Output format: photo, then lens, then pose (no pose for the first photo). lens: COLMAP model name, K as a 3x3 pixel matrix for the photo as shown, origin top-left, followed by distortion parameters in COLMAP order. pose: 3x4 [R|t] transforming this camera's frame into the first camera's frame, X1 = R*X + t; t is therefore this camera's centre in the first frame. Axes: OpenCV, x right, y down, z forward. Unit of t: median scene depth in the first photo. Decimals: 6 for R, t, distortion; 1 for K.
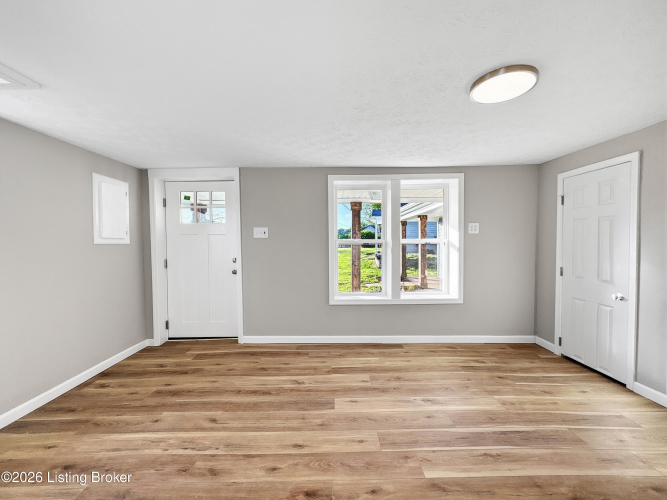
lens RADIAL K [[266.0, 0, 331.9], [0, 266.0, 248.4], [0, 0, 1]] dist [-0.000943, 0.000319]
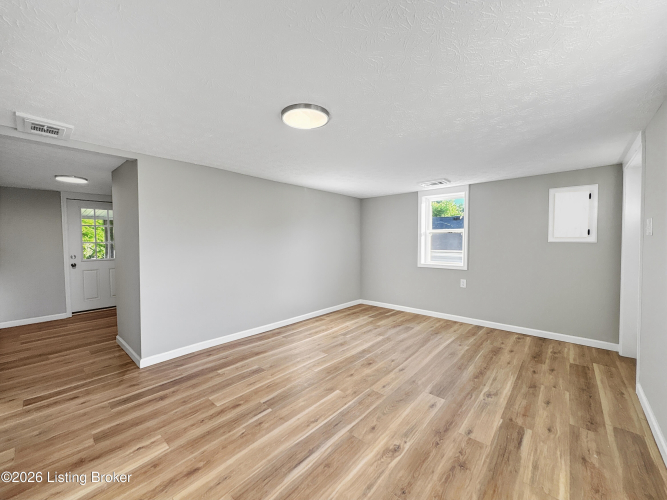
lens RADIAL K [[266.0, 0, 332.4], [0, 266.0, 245.3], [0, 0, 1]] dist [-0.000943, 0.000319]
pose [[-0.666693, 0.023109, -0.744974, 0.839609], [-0.009788, 0.999162, 0.039754, -0.041290], [0.745268, 0.033796, -0.665908, 1.090113]]
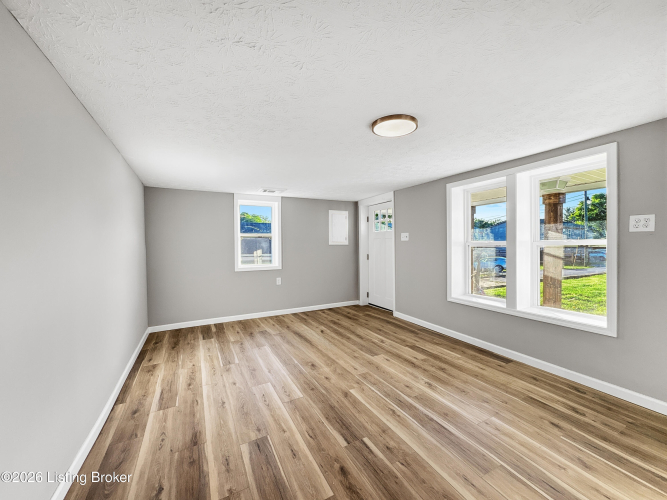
lens RADIAL K [[266.0, 0, 332.8], [0, 266.0, 245.5], [0, 0, 1]] dist [-0.000943, 0.000319]
pose [[0.462524, 0.009216, -0.886559, 0.942360], [-0.016597, 0.999861, 0.001735, -0.014493], [0.886451, 0.013912, 0.462613, 0.077660]]
